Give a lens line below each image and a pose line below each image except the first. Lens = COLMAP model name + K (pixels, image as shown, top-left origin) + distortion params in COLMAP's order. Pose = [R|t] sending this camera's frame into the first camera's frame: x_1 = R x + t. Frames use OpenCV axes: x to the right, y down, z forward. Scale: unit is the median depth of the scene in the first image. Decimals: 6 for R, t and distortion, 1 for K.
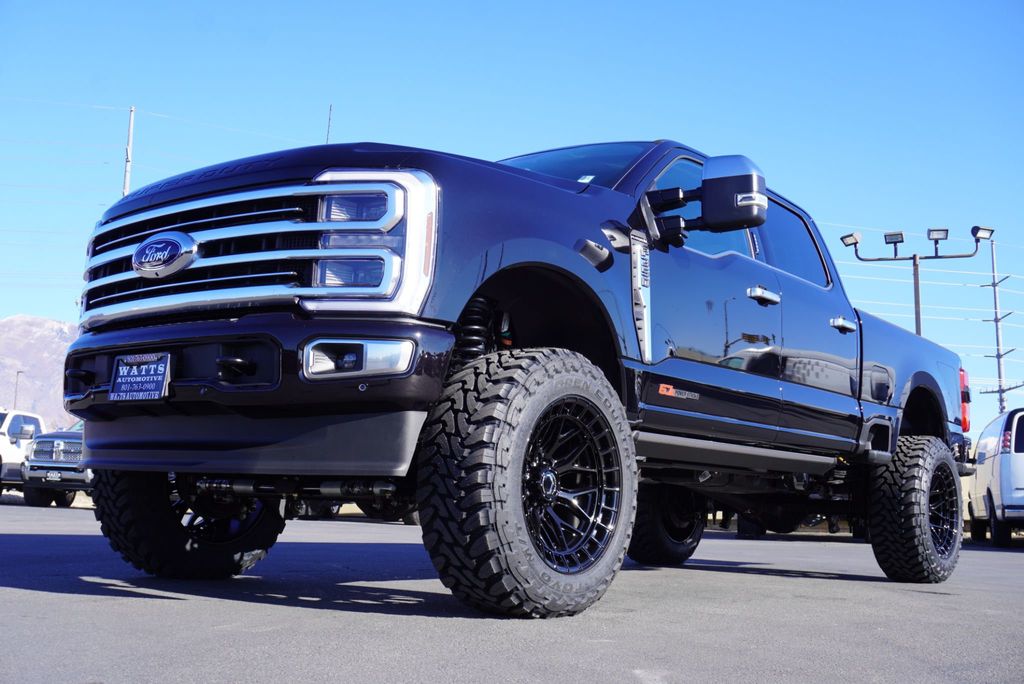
lens RADIAL K [[1187.1, 0, 515.9], [0, 1187.1, 335.8], [0, 0, 1]] dist [-0.003652, 0.000000]
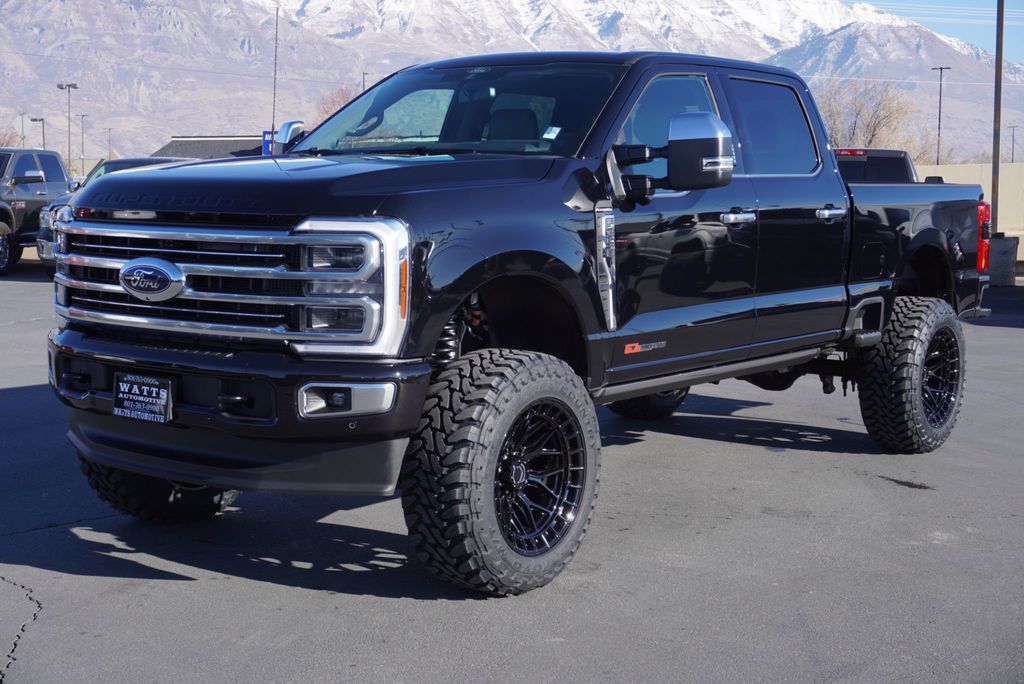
lens RADIAL K [[1661.5, 0, 512.2], [0, 1661.5, 364.7], [0, 0, 1]] dist [0.043795, 0.000000]
pose [[0.999595, -0.025195, 0.013243, 0.003757], [0.020714, 0.963020, 0.268631, -0.393948], [-0.019521, -0.268248, 0.963152, -0.468622]]
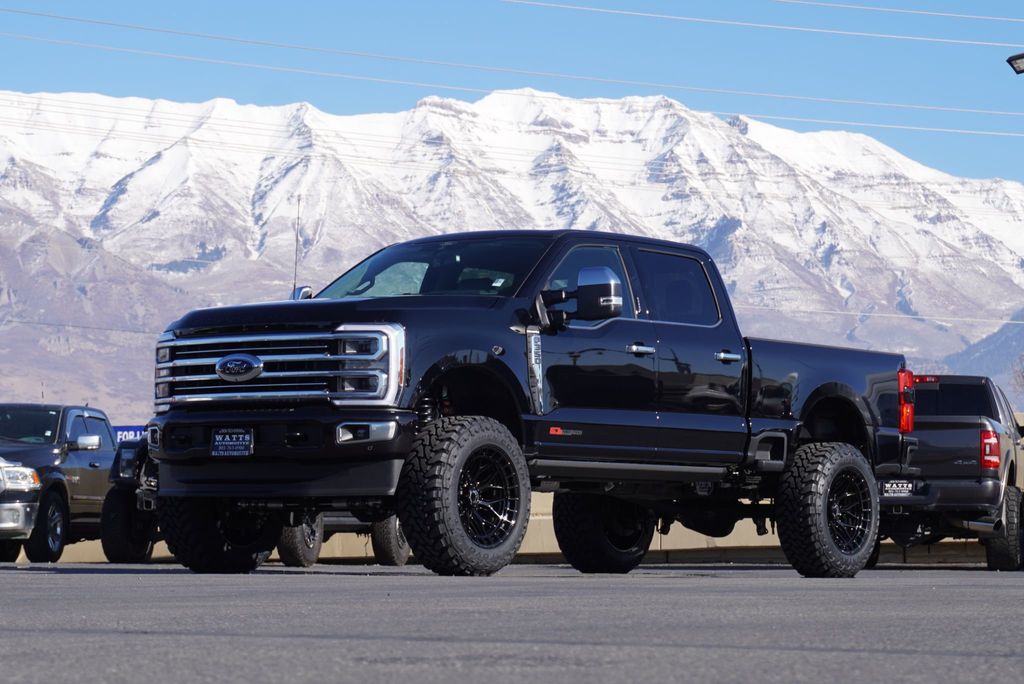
lens RADIAL K [[4325.2, 0, 513.3], [0, 4325.2, 335.5], [0, 0, 1]] dist [0.655762, 0.000000]
pose [[0.999558, -0.027568, 0.011122, 0.021711], [0.026481, 0.995744, 0.088273, -0.650216], [-0.013508, -0.087940, 0.996034, -5.148007]]
